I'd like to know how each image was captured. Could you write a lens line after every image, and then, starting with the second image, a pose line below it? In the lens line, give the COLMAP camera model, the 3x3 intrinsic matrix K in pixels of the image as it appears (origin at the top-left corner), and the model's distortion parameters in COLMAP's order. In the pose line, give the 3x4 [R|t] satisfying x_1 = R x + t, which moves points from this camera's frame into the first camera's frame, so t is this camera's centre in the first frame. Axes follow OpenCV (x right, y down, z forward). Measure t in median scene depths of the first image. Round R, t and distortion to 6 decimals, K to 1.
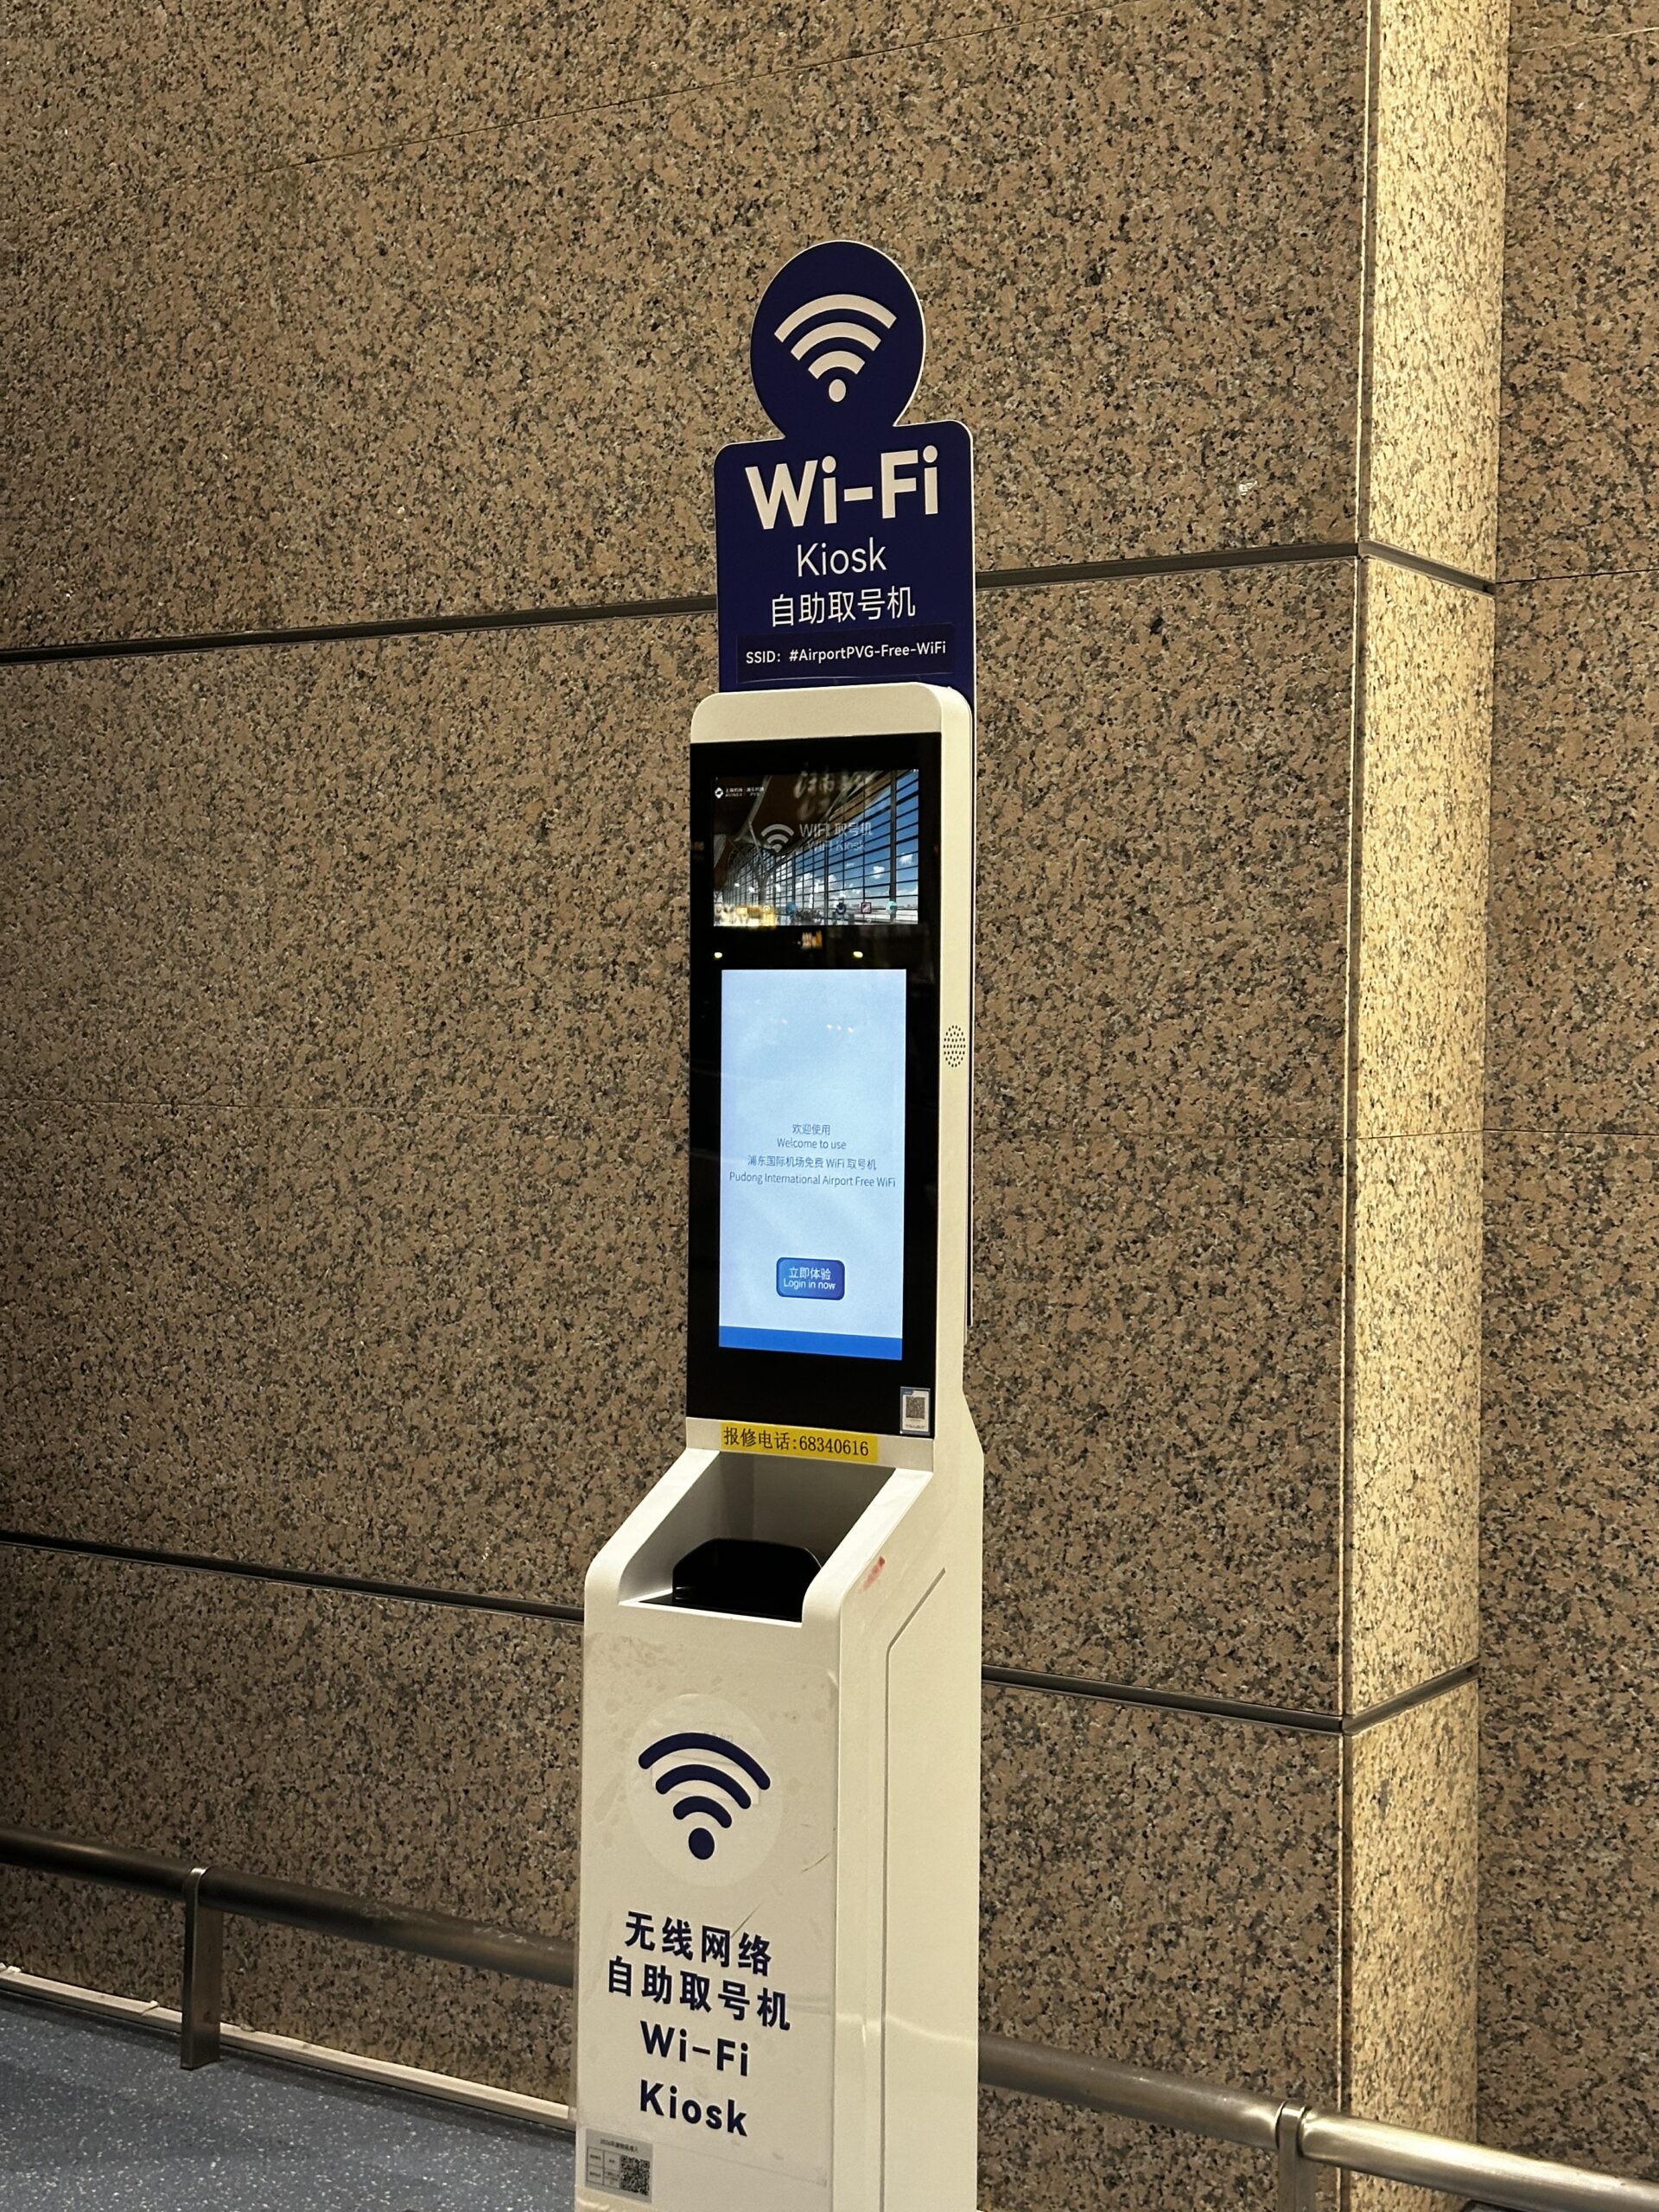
lens RADIAL K [[3085.5, 0, 839.5], [0, 3085.5, 1103.4], [0, 0, 1]] dist [0.110634, 0.000000]
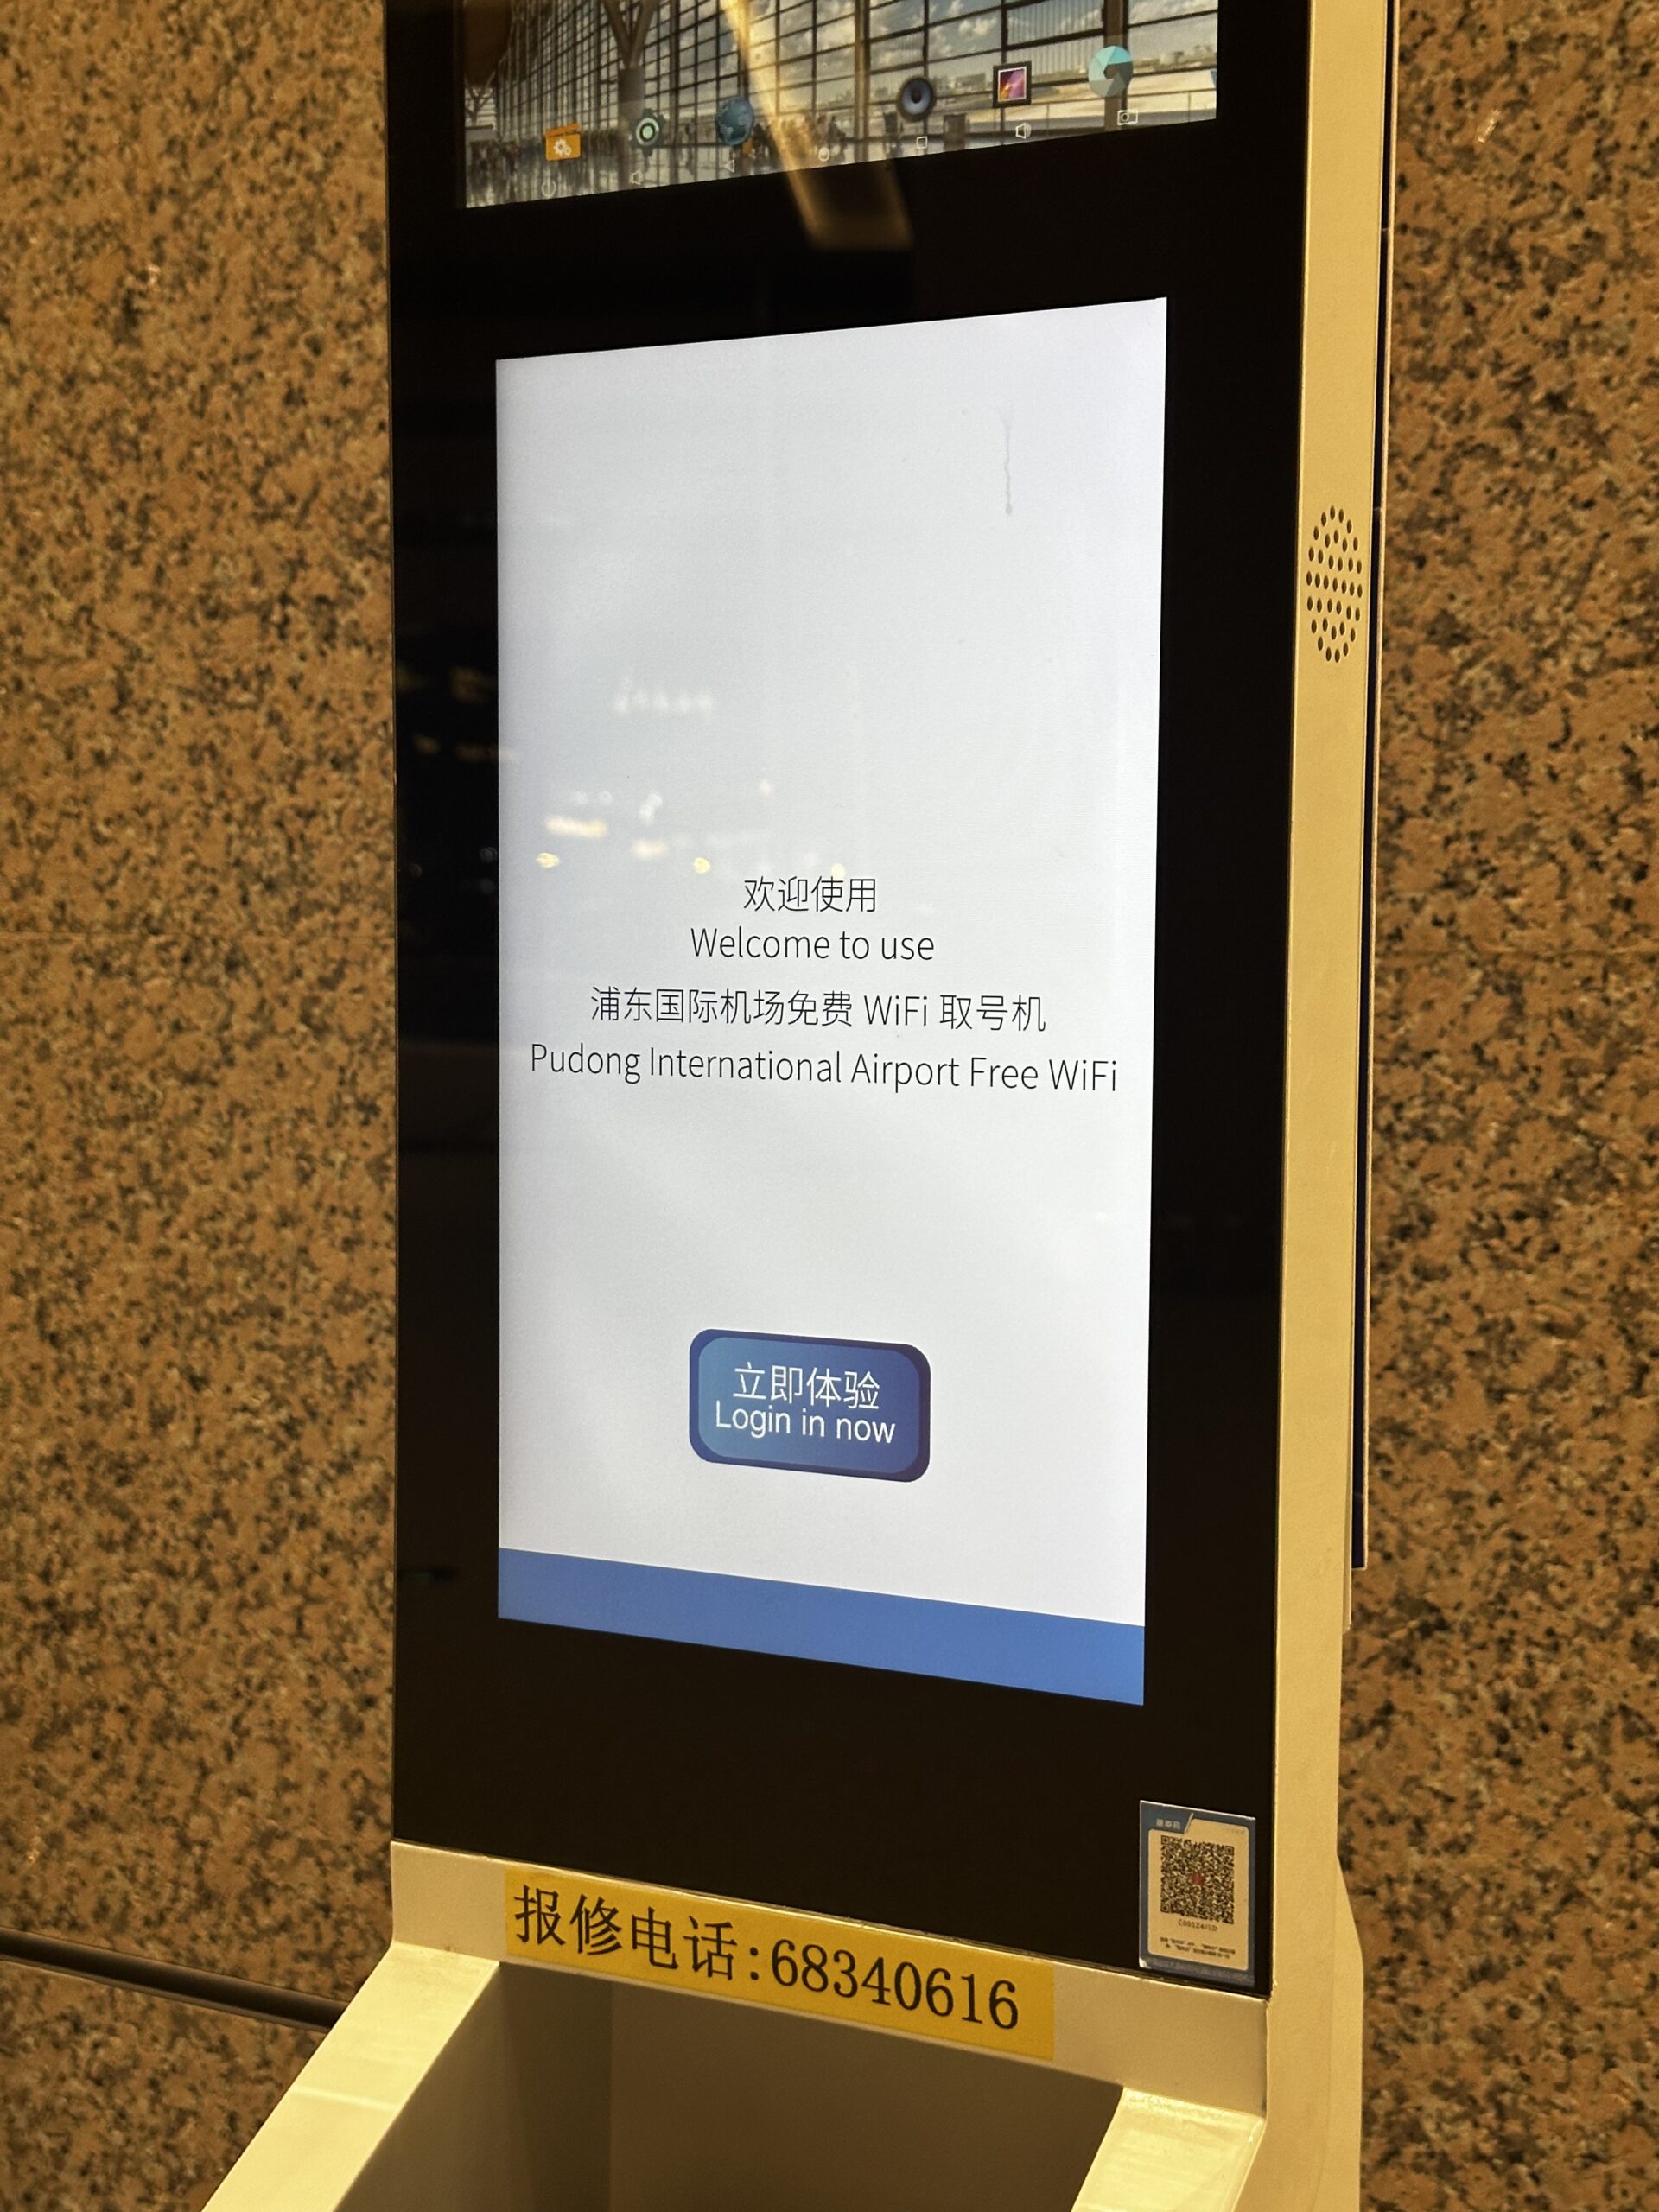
lens RADIAL K [[3085.5, 0, 825.1], [0, 3085.5, 1123.4], [0, 0, 1]] dist [0.110634, 0.000000]
pose [[0.998581, -0.005113, 0.053013, -0.019270], [0.002904, 0.999127, 0.041665, 0.014781], [-0.053180, -0.041452, 0.997724, 0.588034]]
